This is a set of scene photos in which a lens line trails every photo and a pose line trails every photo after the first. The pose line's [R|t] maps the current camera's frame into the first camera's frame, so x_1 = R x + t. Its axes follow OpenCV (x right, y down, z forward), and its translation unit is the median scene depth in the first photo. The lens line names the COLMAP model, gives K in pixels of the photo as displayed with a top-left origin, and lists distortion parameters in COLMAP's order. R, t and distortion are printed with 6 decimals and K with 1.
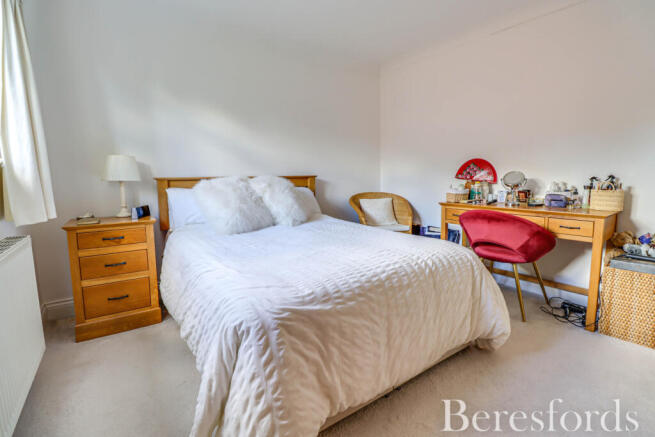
lens RADIAL K [[305.2, 0, 329.1], [0, 305.2, 206.7], [0, 0, 1]] dist [0.001671, -0.015545]
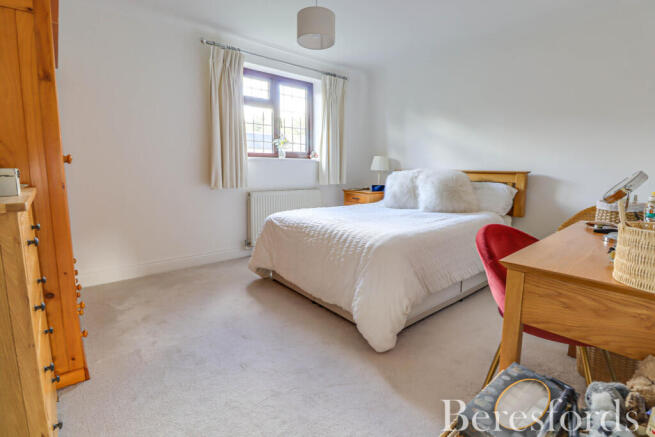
lens RADIAL K [[305.2, 0, 329.1], [0, 305.2, 206.7], [0, 0, 1]] dist [0.001671, -0.015545]
pose [[0.092017, 0.133102, -0.986822, 1.117183], [-0.121108, 0.985165, 0.121586, -0.060825], [0.988365, 0.108324, 0.106771, 0.554791]]
